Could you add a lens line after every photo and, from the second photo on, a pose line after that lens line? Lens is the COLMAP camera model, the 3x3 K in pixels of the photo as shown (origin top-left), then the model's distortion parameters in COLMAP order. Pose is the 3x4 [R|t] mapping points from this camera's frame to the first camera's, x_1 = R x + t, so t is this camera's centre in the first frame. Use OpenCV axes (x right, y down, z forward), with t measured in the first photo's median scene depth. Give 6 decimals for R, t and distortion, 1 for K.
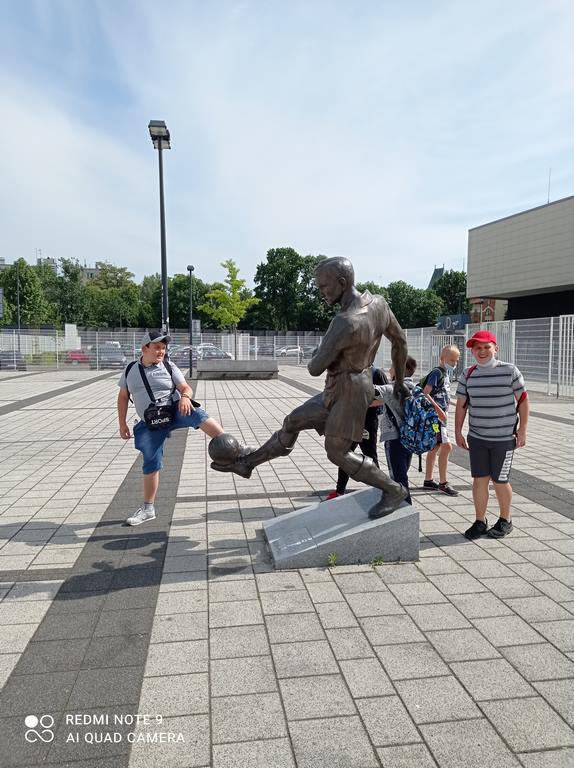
lens RADIAL K [[575.3, 0, 291.7], [0, 575.3, 381.9], [0, 0, 1]] dist [0.110072, -0.181615]
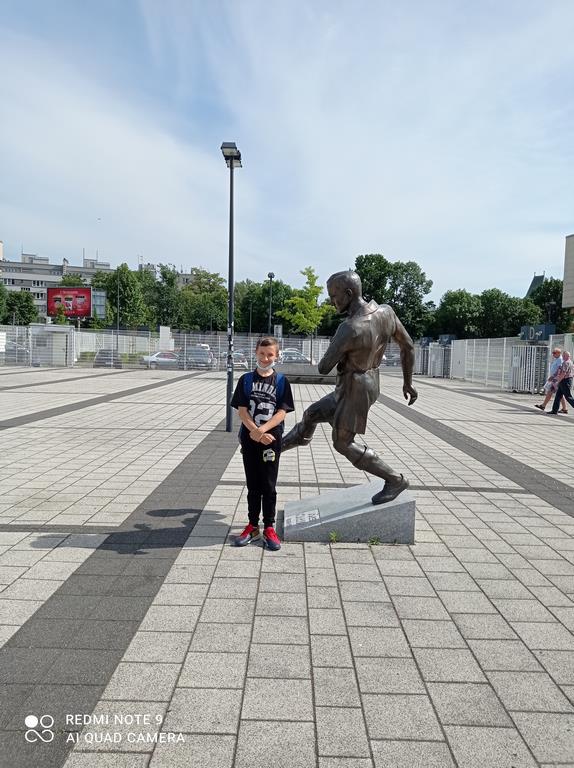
lens RADIAL K [[575.9, 0, 291.3], [0, 575.9, 382.4], [0, 0, 1]] dist [0.114153, -0.197141]
pose [[0.988302, 0.036689, -0.148033, 0.128042], [-0.038110, 0.999251, -0.006775, 0.013435], [0.147673, 0.012337, 0.988959, -0.124844]]
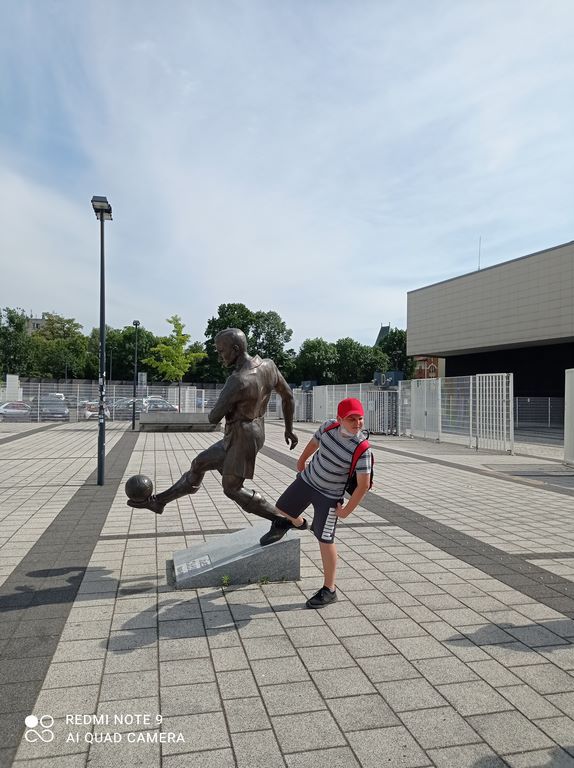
lens RADIAL K [[575.3, 0, 291.7], [0, 575.3, 381.9], [0, 0, 1]] dist [0.110072, -0.181615]
pose [[0.996396, 0.013118, 0.083798, 0.087881], [-0.005315, 0.995683, -0.092664, 0.011083], [-0.084651, 0.091884, 0.992165, -0.202077]]
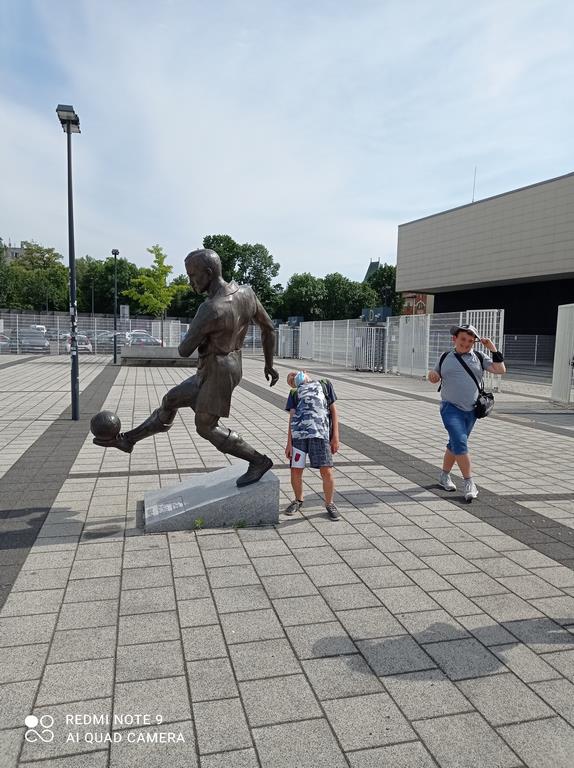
lens RADIAL K [[575.9, 0, 291.3], [0, 575.9, 382.4], [0, 0, 1]] dist [0.114153, -0.197141]
pose [[0.994146, 0.013229, 0.107228, 0.108756], [-0.015243, 0.999722, 0.017982, 0.012943], [-0.106960, -0.019511, 0.994072, -0.102694]]
